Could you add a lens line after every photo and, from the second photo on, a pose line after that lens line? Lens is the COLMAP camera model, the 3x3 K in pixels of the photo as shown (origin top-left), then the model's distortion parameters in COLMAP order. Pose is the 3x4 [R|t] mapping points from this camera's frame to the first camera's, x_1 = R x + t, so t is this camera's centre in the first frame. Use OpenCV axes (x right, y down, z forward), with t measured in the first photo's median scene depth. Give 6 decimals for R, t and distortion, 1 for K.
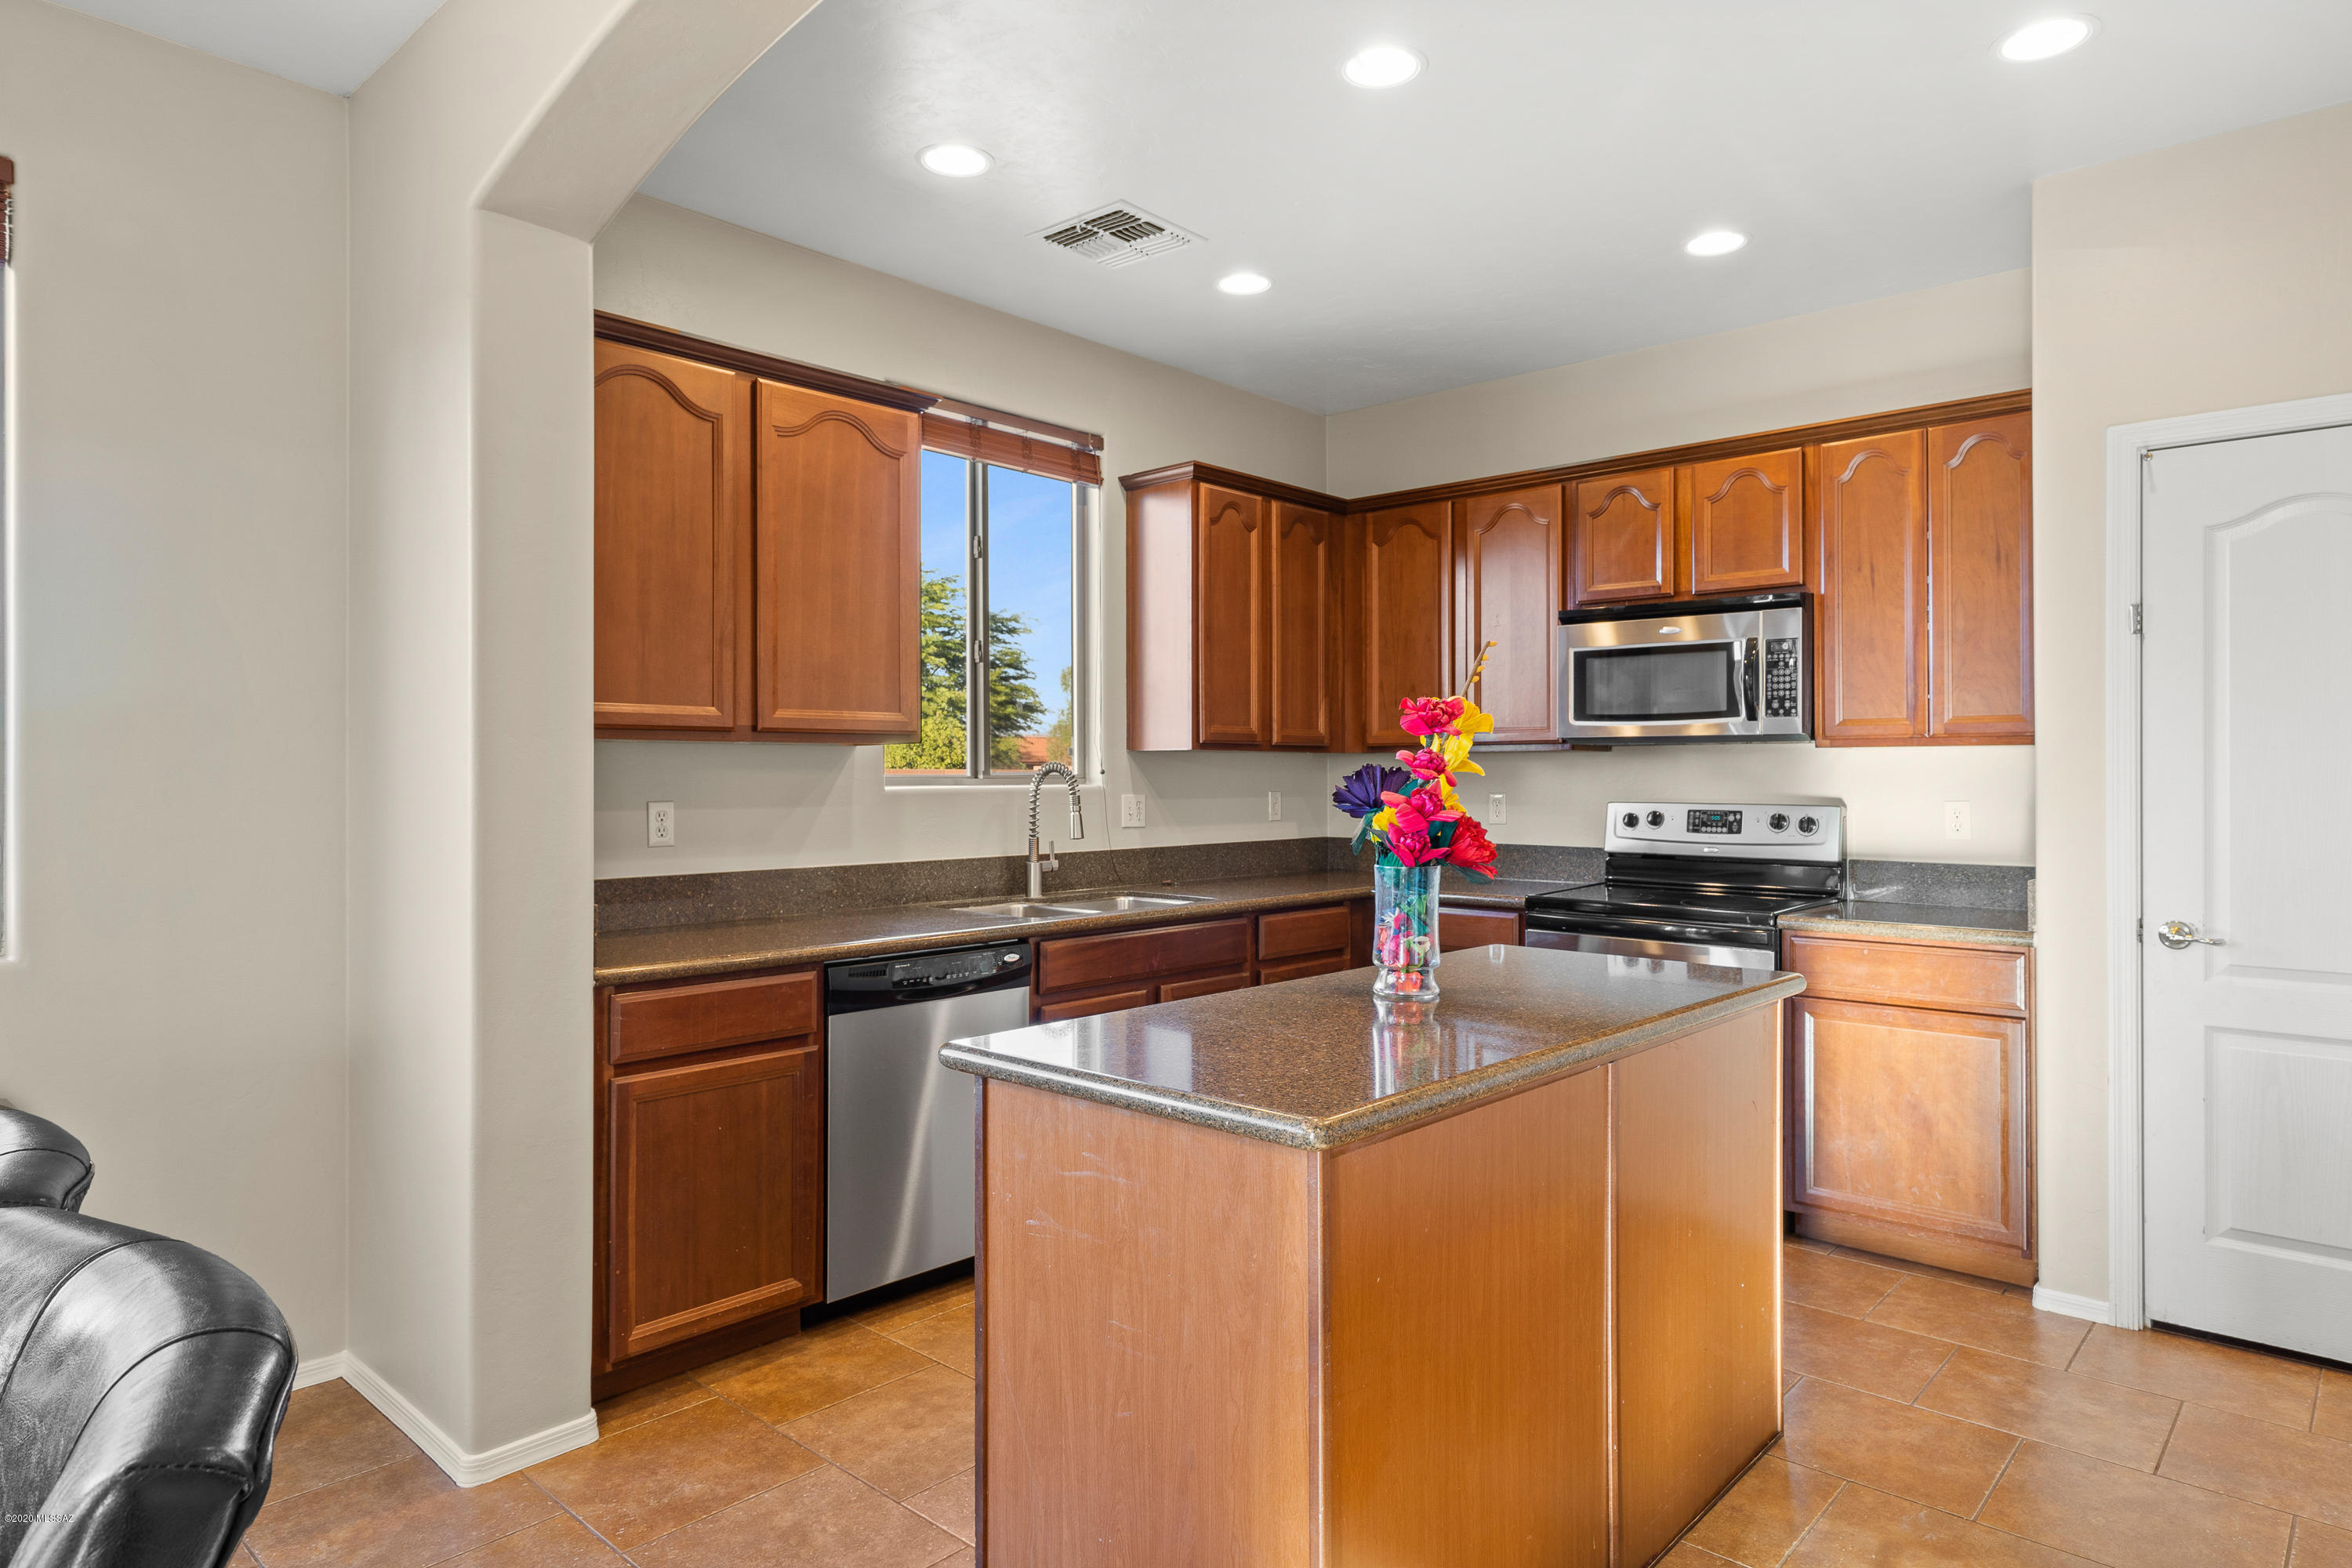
lens RADIAL K [[1375.1, 0, 1177.6], [0, 1375.1, 770.1], [0, 0, 1]] dist [-0.000250, -0.000326]
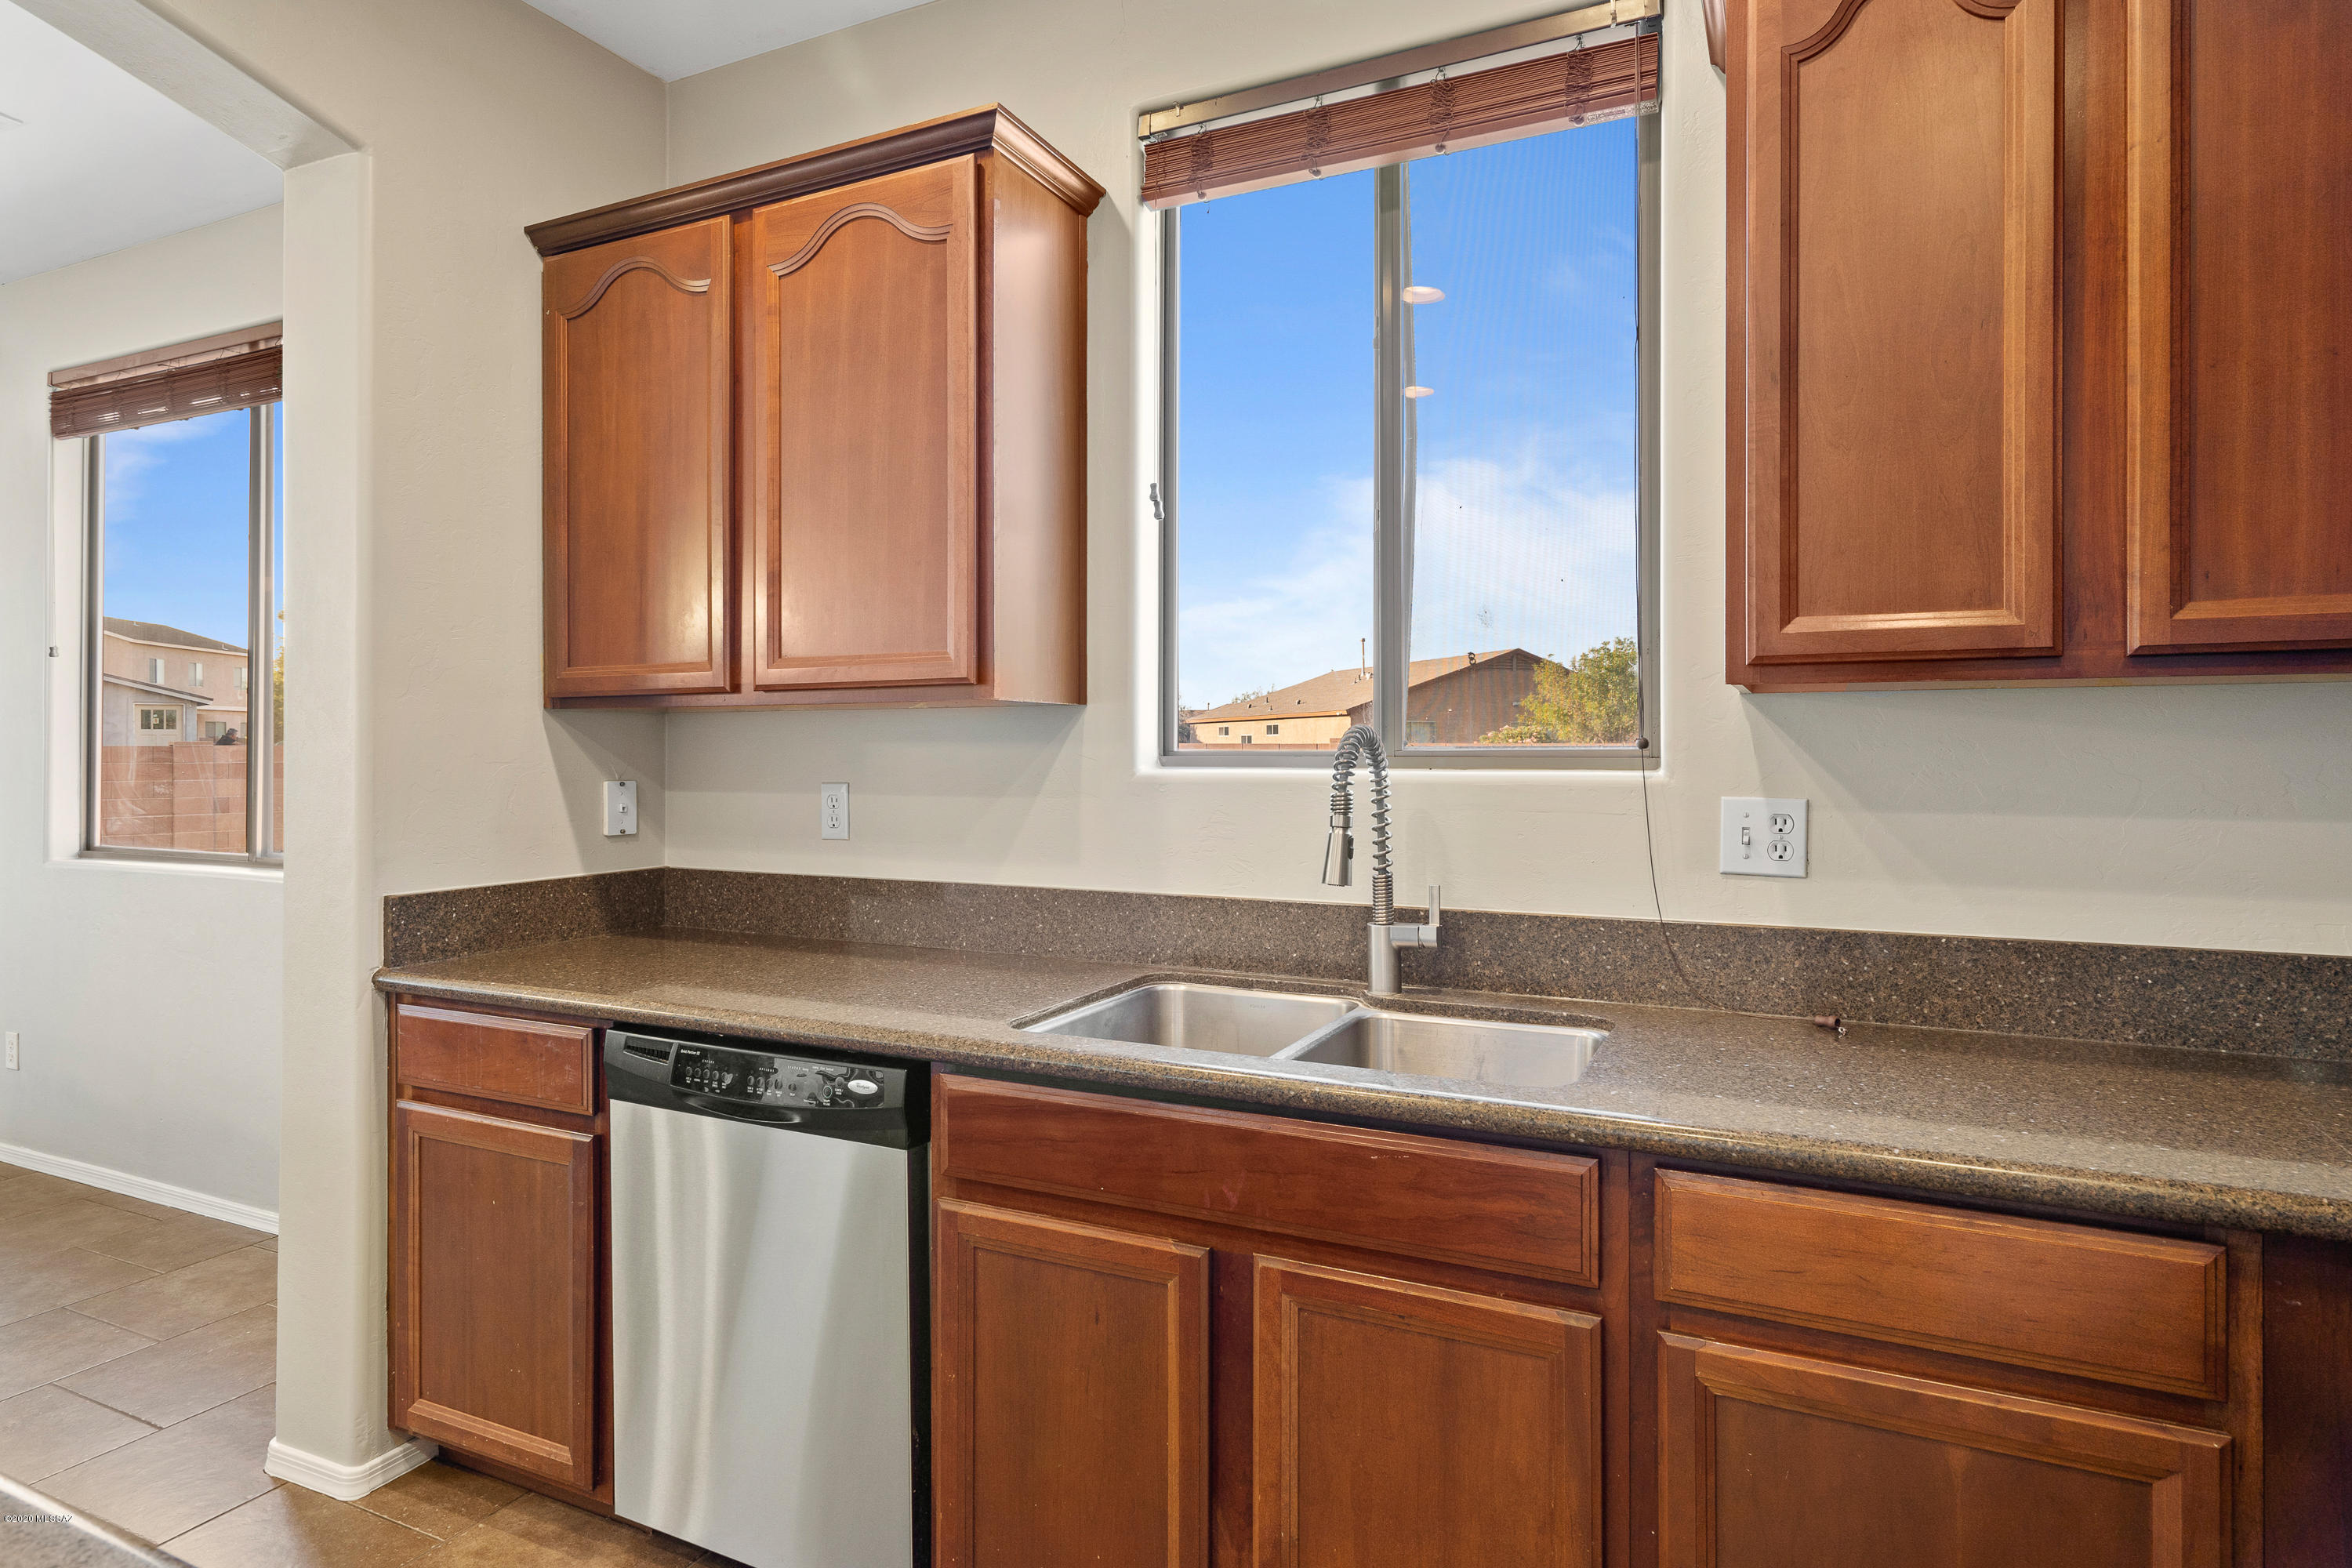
lens RADIAL K [[1333.4, 0, 1182.7], [0, 1333.4, 756.2], [0, 0, 1]] dist [0.003930, 0.000474]
pose [[0.274726, 0.003821, -0.961515, 0.341443], [0.003026, 0.999984, 0.004838, 0.003253], [0.961518, -0.004239, 0.274710, 0.794676]]
